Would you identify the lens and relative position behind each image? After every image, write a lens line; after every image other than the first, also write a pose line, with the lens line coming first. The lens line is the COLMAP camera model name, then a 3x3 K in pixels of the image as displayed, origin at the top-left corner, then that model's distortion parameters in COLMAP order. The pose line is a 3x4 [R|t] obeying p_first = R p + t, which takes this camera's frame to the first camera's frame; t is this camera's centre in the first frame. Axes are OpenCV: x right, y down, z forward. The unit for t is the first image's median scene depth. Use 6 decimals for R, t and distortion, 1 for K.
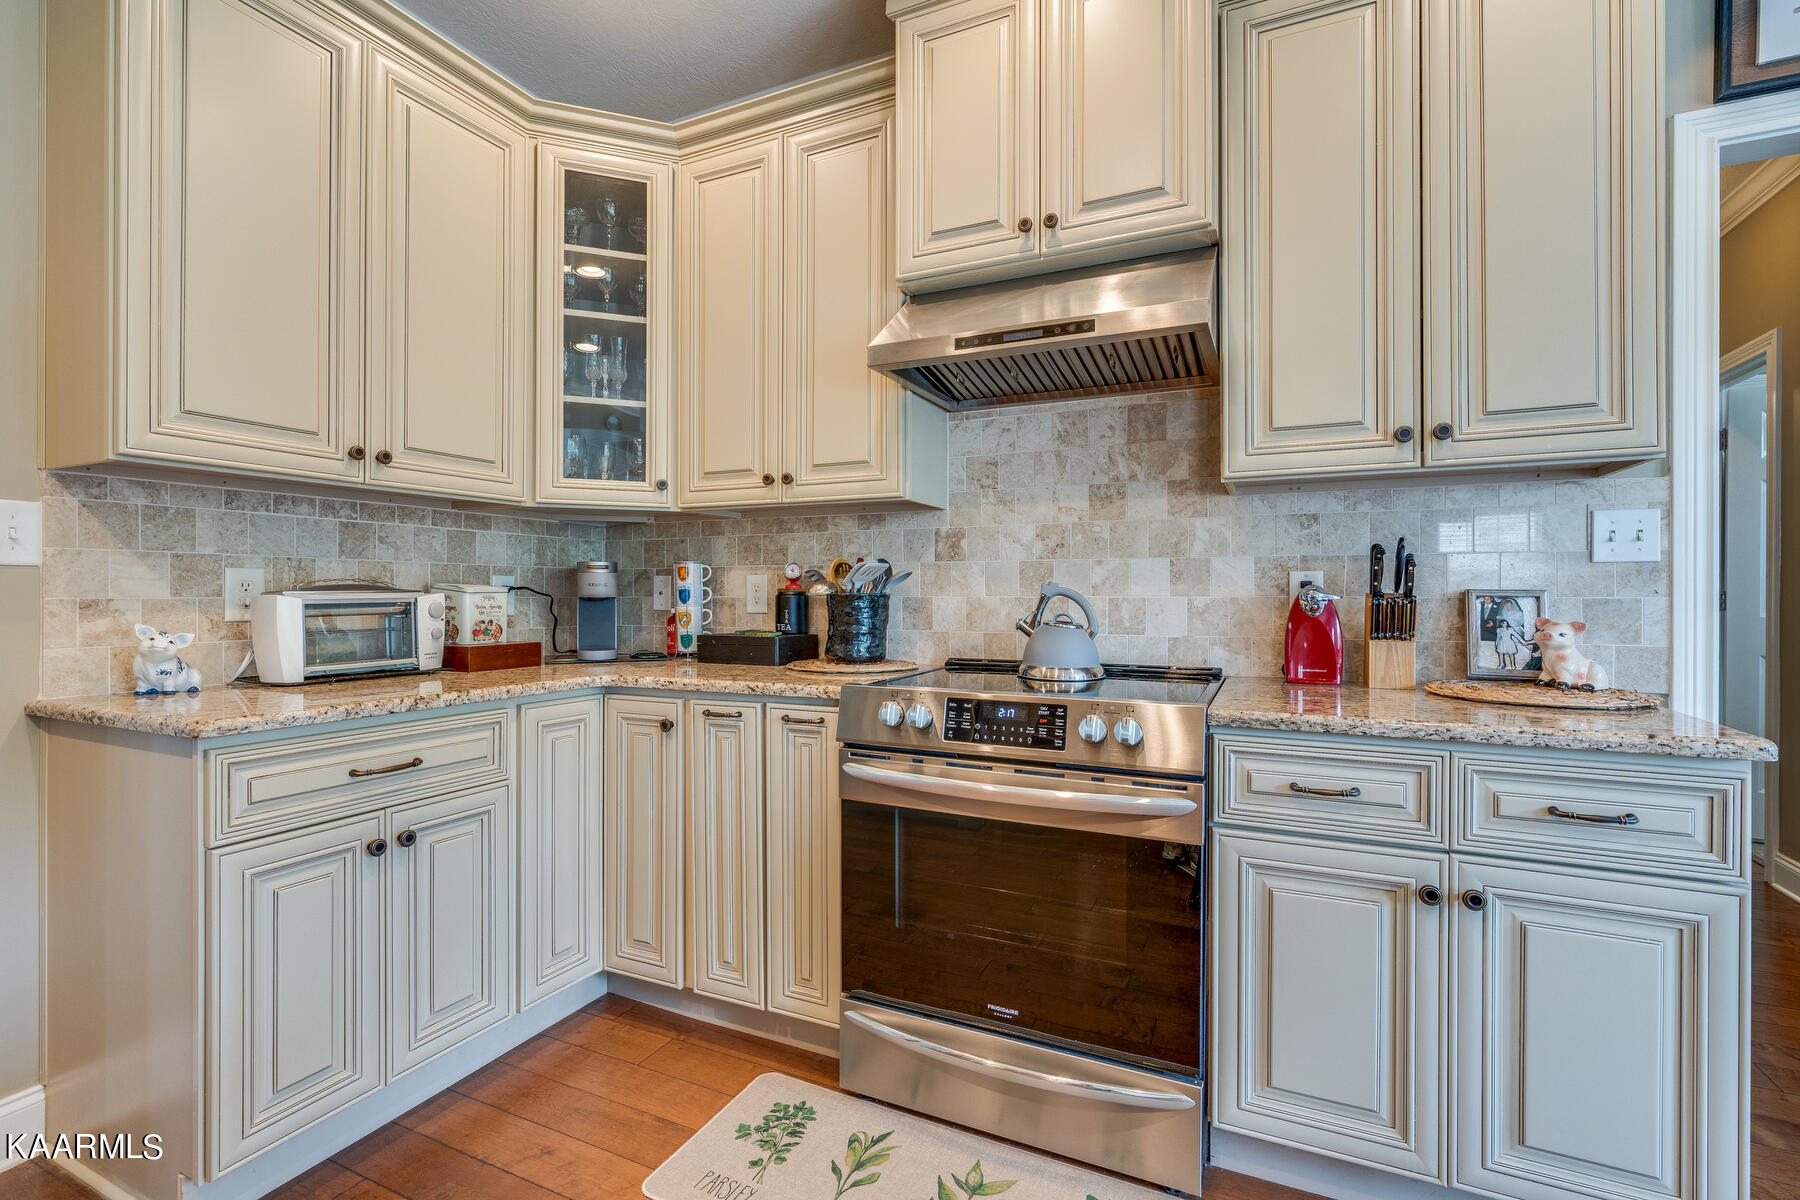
lens RADIAL K [[808.4, 0, 900.0], [0, 808.4, 600.0], [0, 0, 1]] dist [-0.008888, 0.000181]
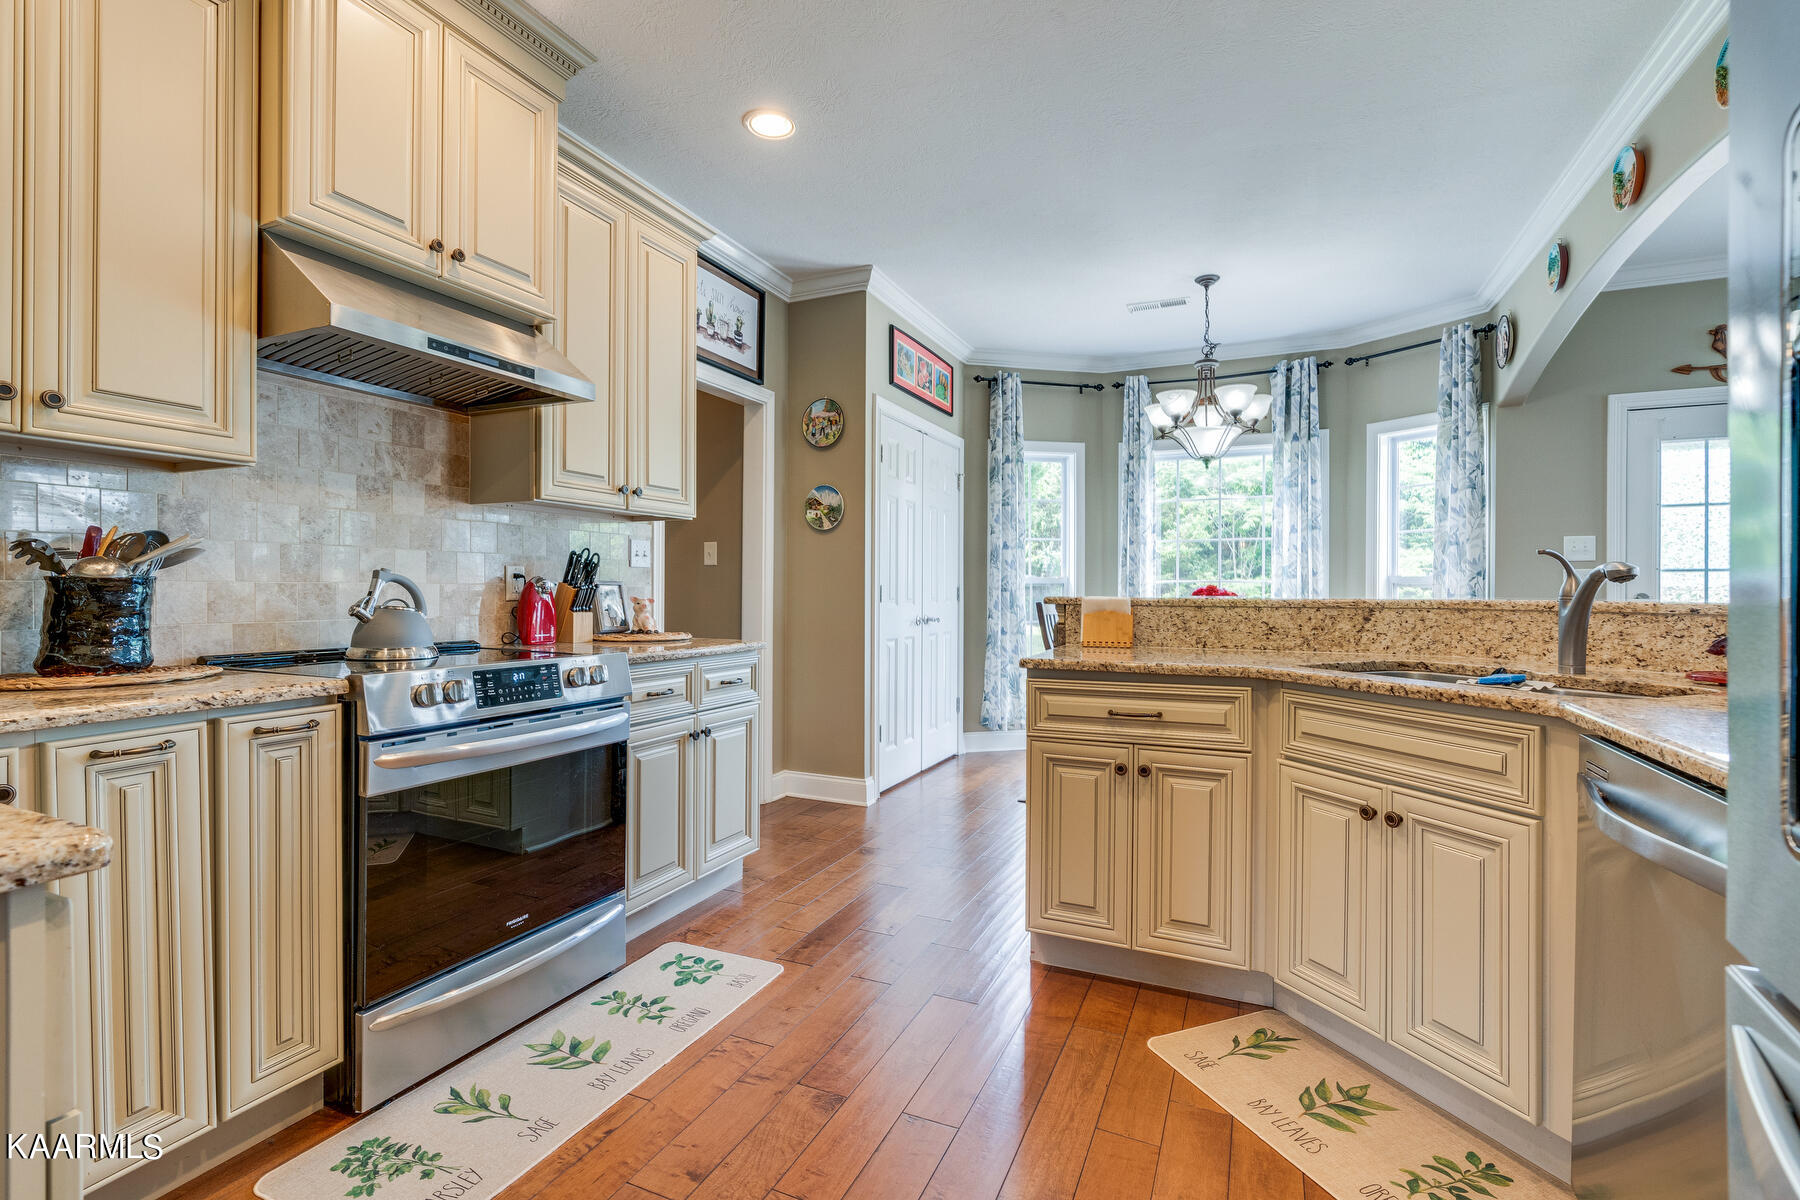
lens RADIAL K [[808.4, 0, 900.0], [0, 808.4, 600.0], [0, 0, 1]] dist [-0.008888, 0.000181]
pose [[-0.017461, -0.011279, 0.999784, -0.839649], [0.005269, 0.999921, 0.011373, 0.009692], [-0.999834, 0.005466, -0.017400, 0.336920]]
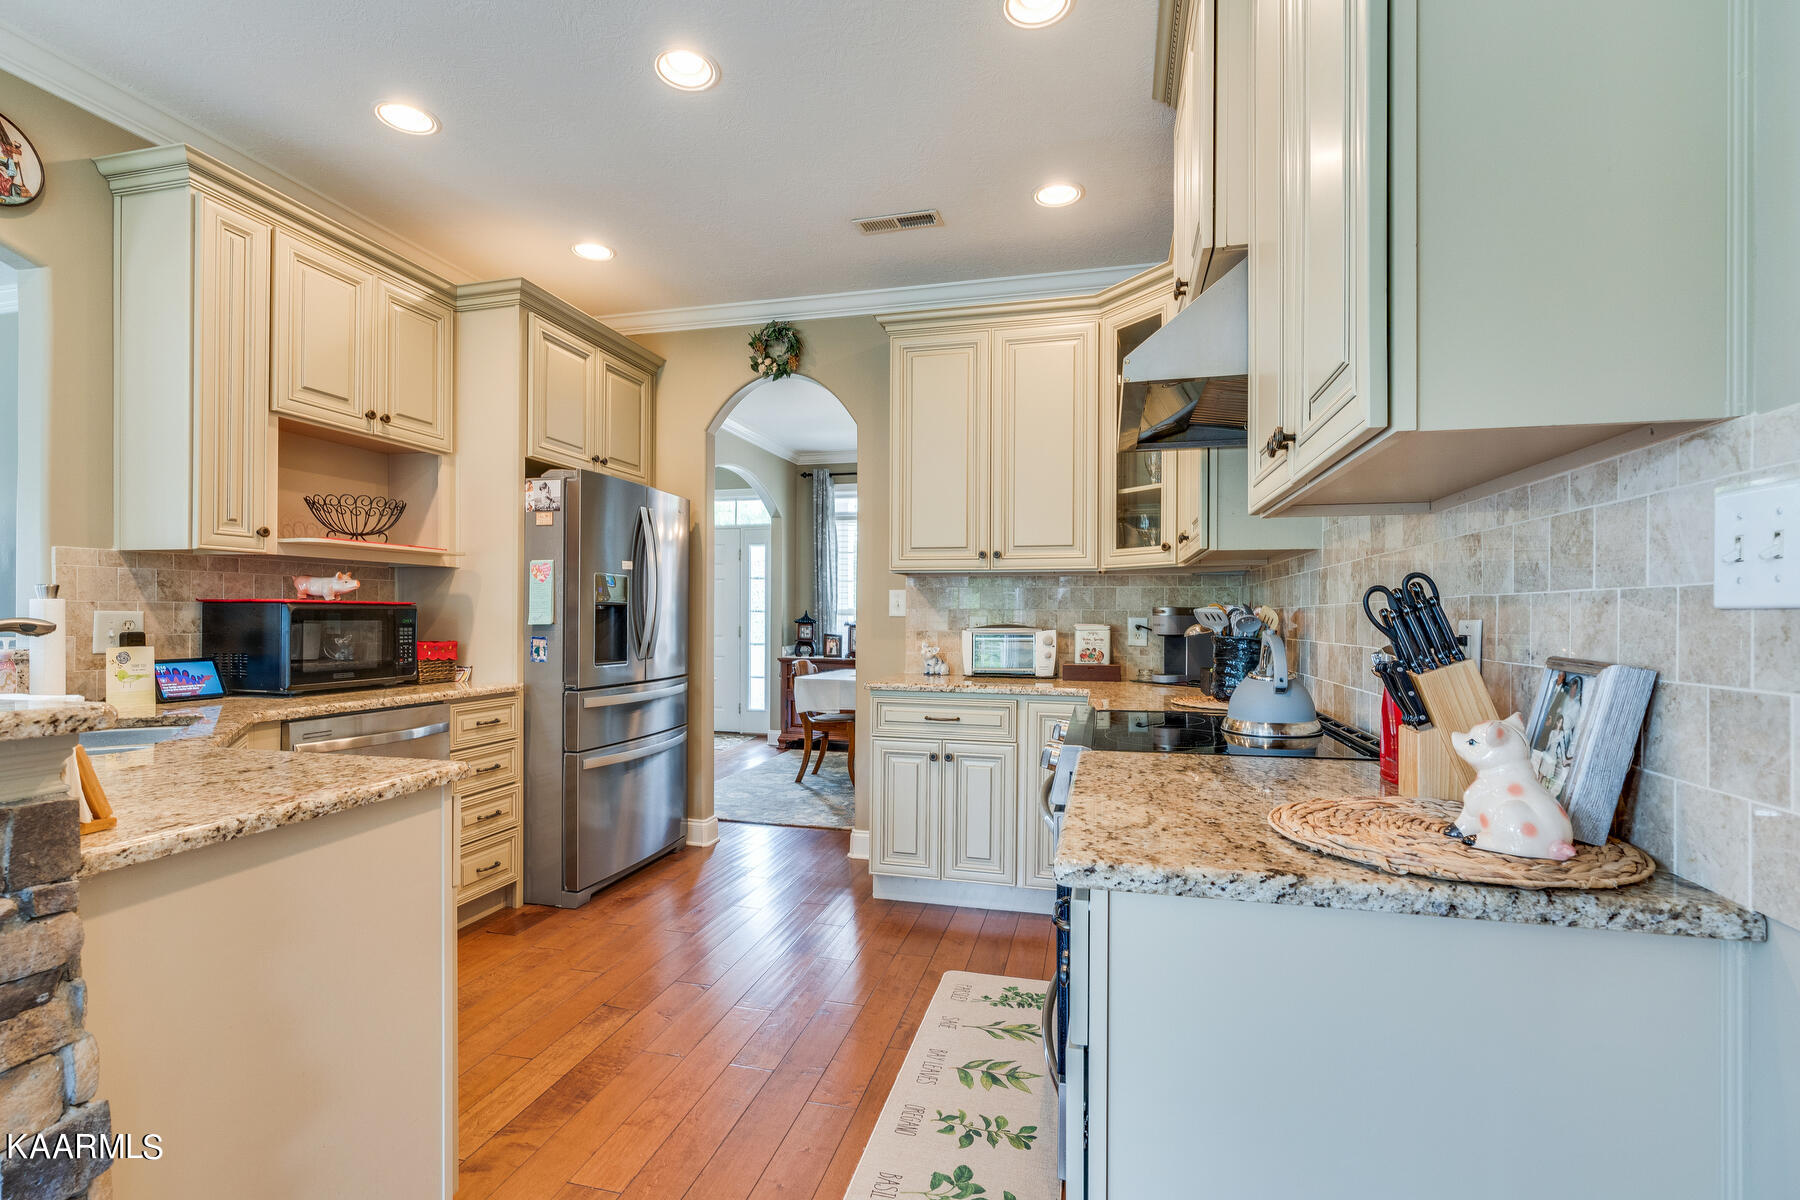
lens RADIAL K [[831.0, 0, 901.9], [0, 831.0, 619.3], [0, 0, 1]] dist [-0.002515, 0.000087]
pose [[0.194478, 0.004762, -0.980895, 1.022662], [-0.012867, 0.999915, 0.002303, -0.030312], [0.980822, 0.012174, 0.194523, 0.381208]]
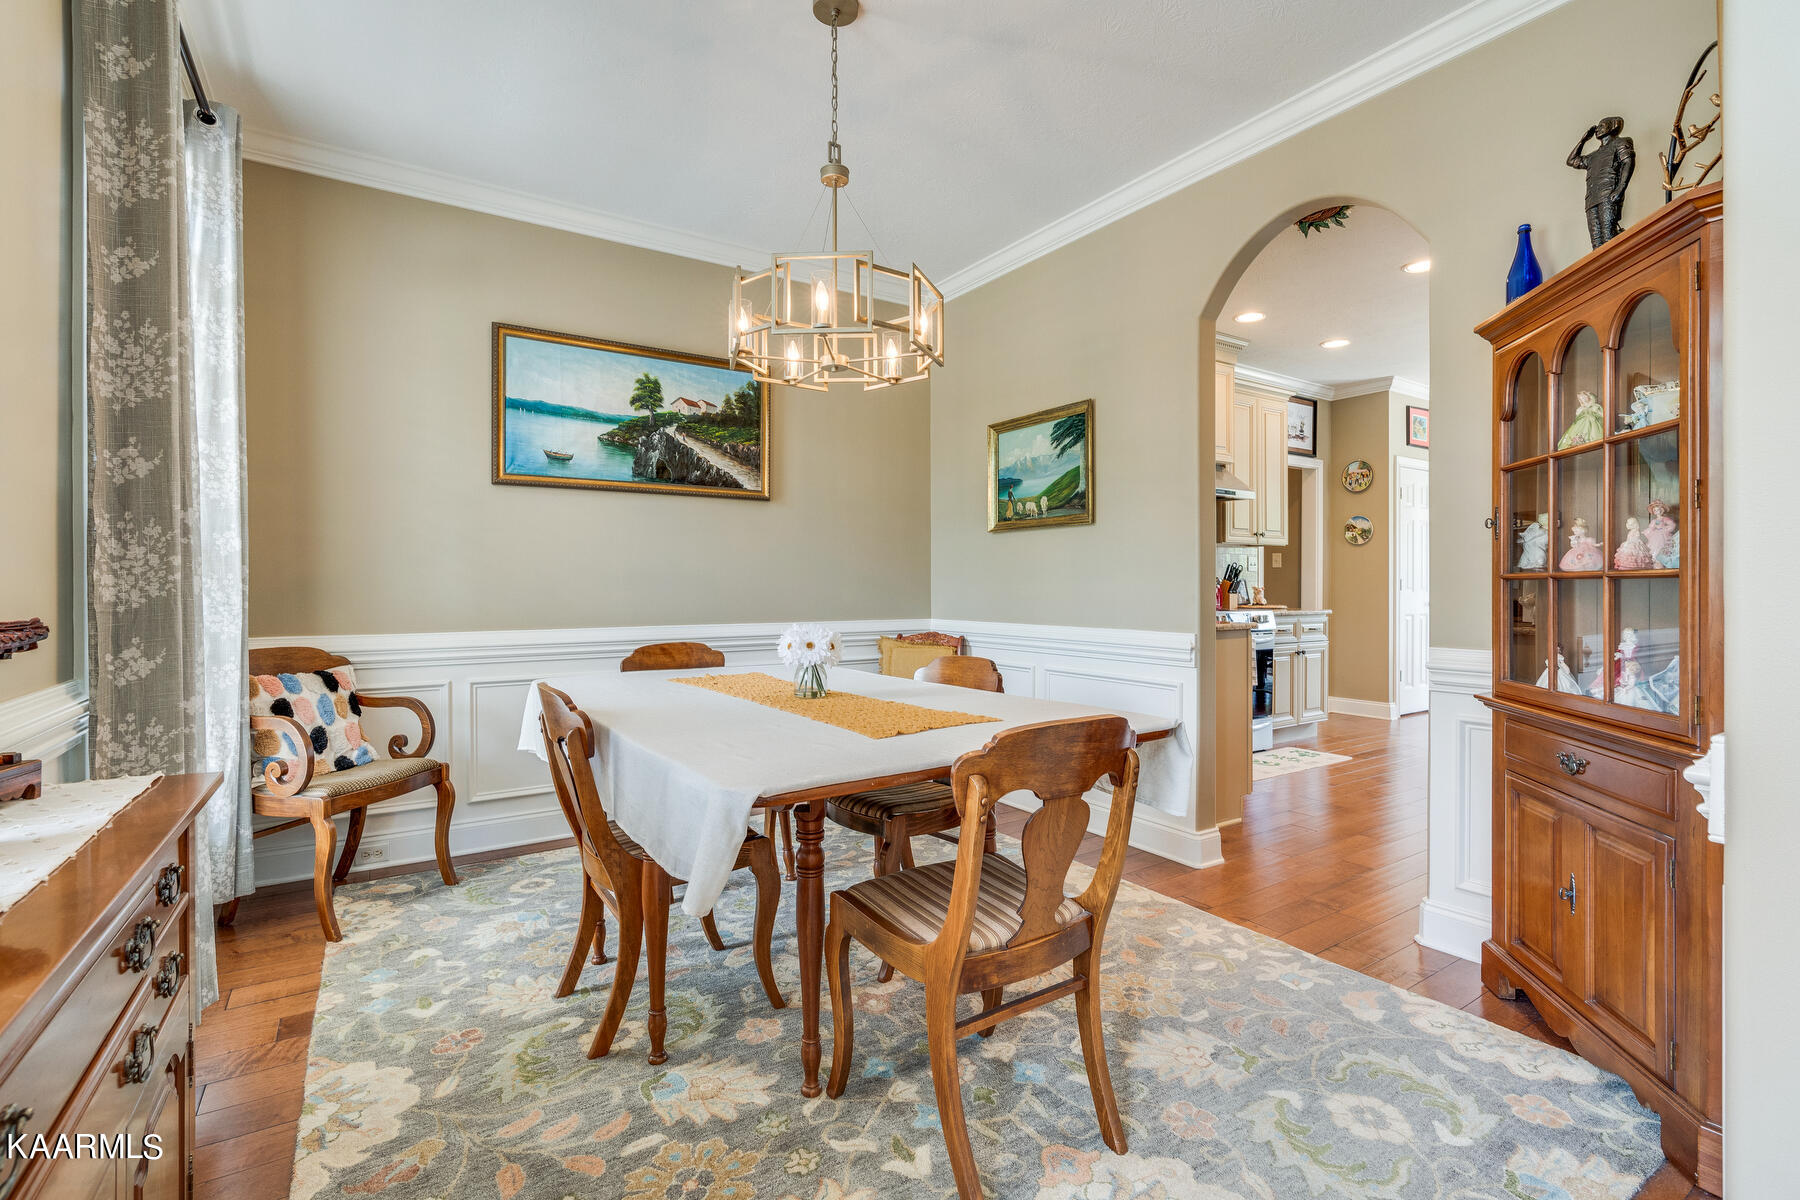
lens RADIAL K [[811.0, 0, 888.6], [0, 811.0, 587.0], [0, 0, 1]] dist [-0.007032, -0.000016]
pose [[0.529363, -0.003227, 0.848389, -2.478604], [0.009062, 0.999957, -0.001851, 0.013975], [-0.848347, 0.008668, 0.529370, 0.373845]]
